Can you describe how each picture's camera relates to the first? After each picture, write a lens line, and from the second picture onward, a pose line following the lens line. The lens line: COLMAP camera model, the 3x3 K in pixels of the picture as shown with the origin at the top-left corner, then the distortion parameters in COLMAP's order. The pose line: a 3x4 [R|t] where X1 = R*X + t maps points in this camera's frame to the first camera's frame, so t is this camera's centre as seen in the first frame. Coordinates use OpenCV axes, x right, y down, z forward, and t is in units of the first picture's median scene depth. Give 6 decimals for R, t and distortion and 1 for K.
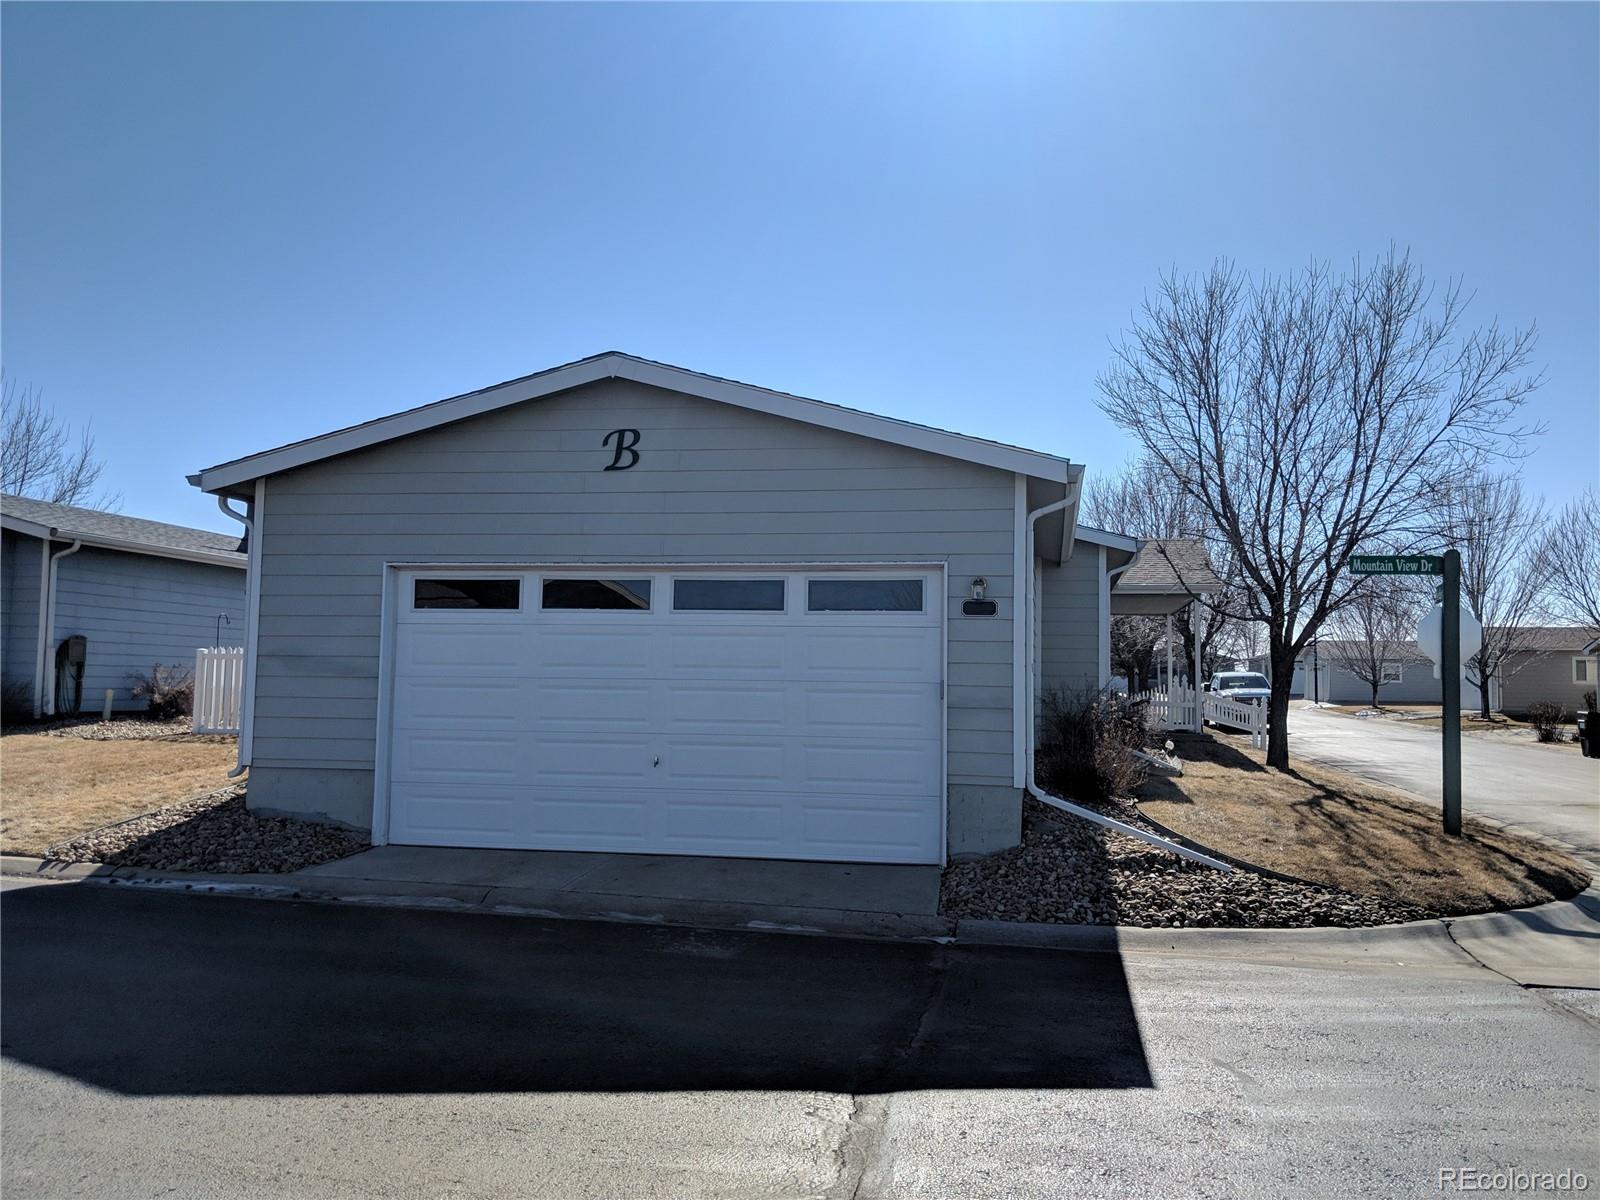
lens RADIAL K [[1228.6, 0, 800.0], [0, 1228.6, 600.0], [0, 0, 1]] dist [0.000503, 0.000956]
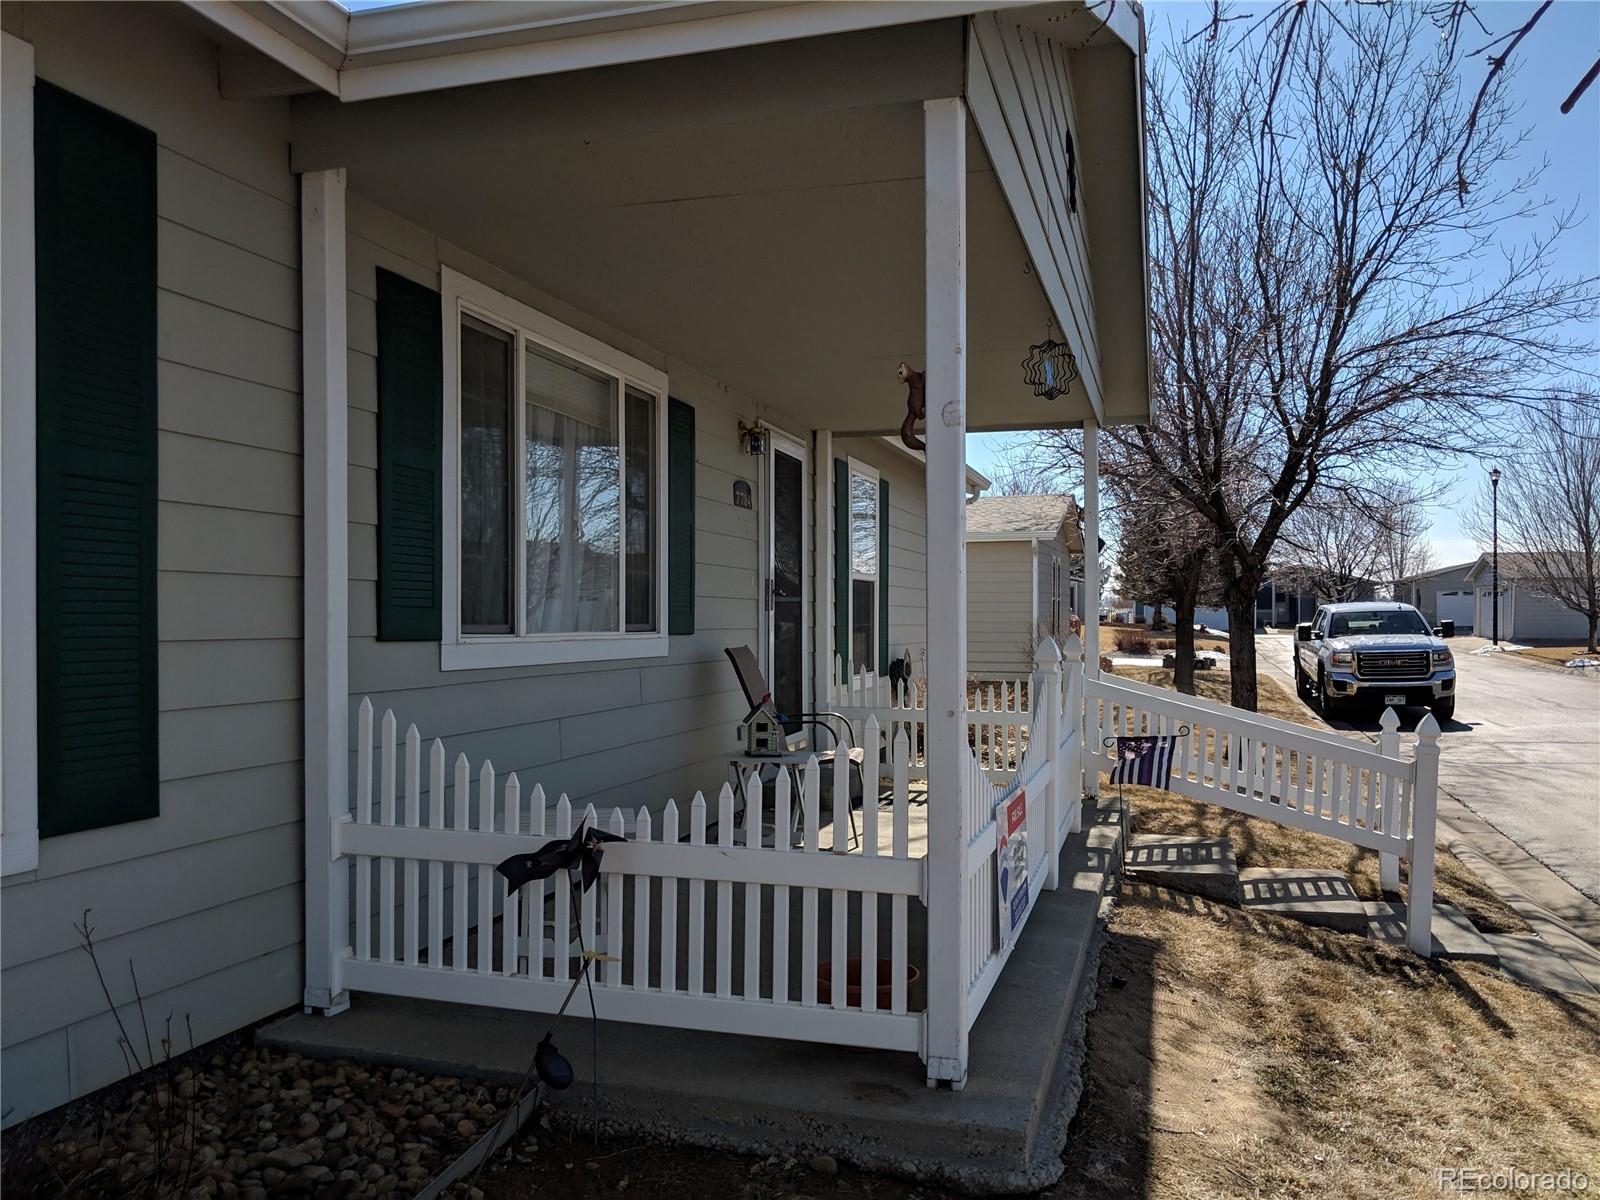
lens RADIAL K [[1228.6, 0, 800.0], [0, 1228.6, 600.0], [0, 0, 1]] dist [0.000503, 0.000956]
pose [[0.994516, -0.015060, -0.103499, 0.115481], [0.020726, 0.998332, 0.053888, 0.016067], [0.102515, -0.055737, 0.993169, 0.306499]]
